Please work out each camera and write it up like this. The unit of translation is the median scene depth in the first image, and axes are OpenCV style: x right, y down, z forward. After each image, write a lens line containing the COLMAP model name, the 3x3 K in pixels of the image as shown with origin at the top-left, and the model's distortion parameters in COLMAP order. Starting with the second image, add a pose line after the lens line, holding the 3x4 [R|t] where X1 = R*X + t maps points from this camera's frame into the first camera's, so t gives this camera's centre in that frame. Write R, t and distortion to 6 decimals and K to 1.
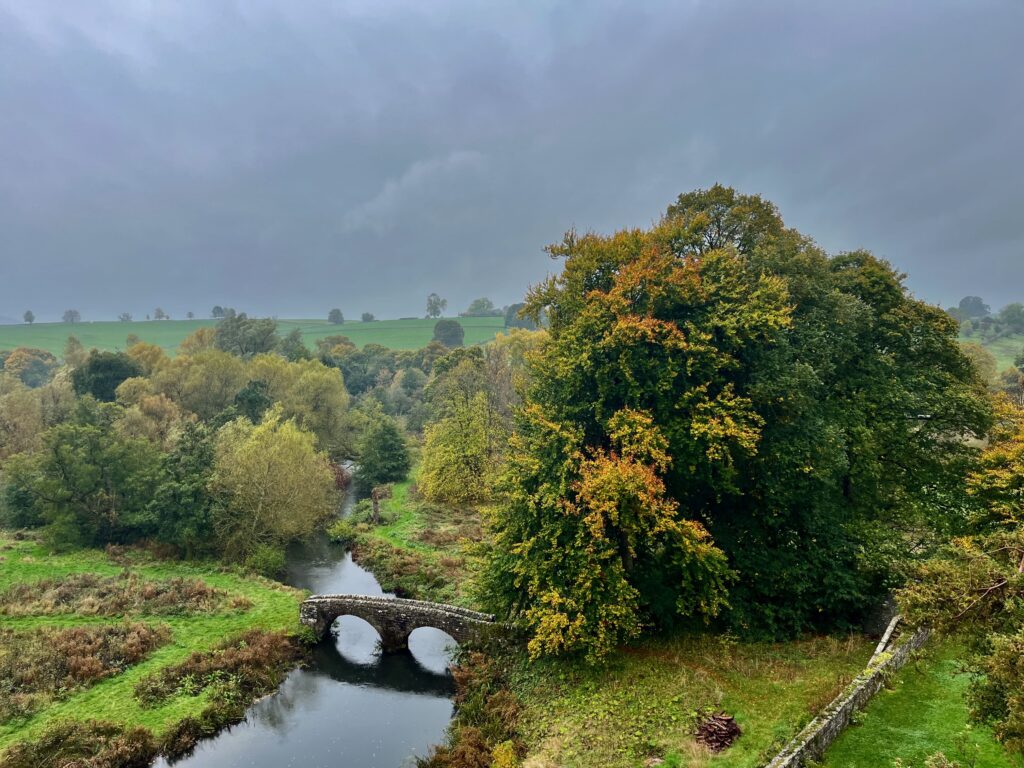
lens RADIAL K [[757.5, 0, 510.9], [0, 757.5, 386.8], [0, 0, 1]] dist [0.061640, -0.096683]
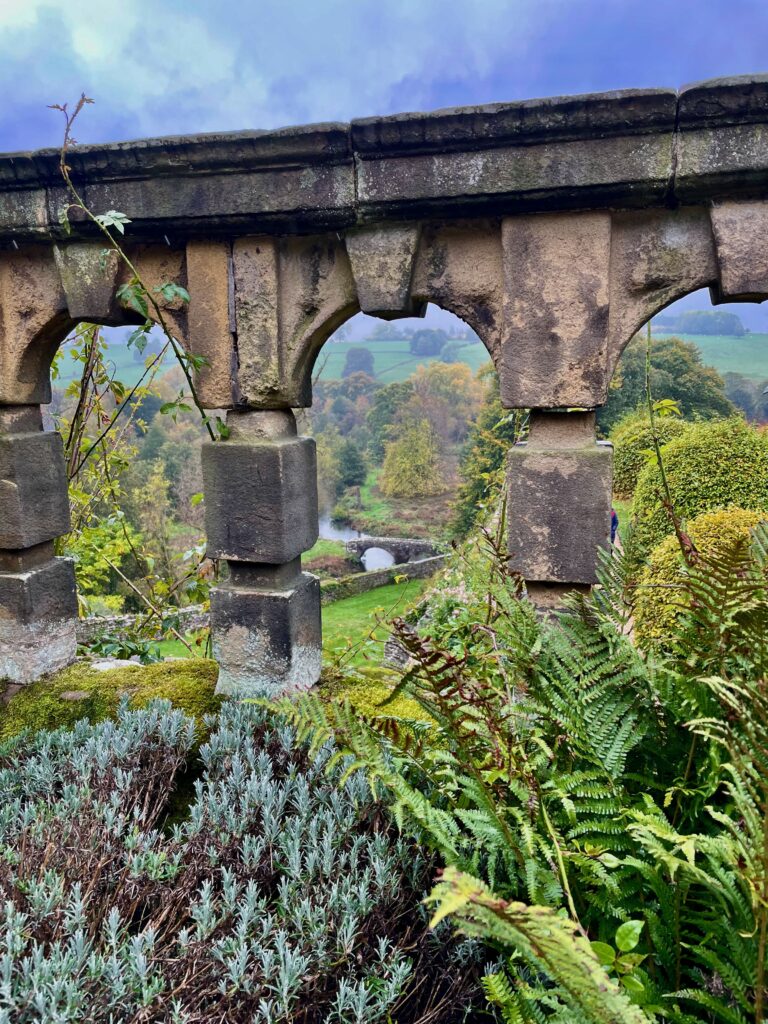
lens RADIAL K [[777.1, 0, 384.7], [0, 777.1, 512.7], [0, 0, 1]] dist [-0.003830, -0.000447]
pose [[0.999758, -0.001794, -0.021930, -0.128173], [0.004725, 0.990924, 0.134342, -0.025142], [0.021490, -0.134413, 0.990692, -0.687961]]
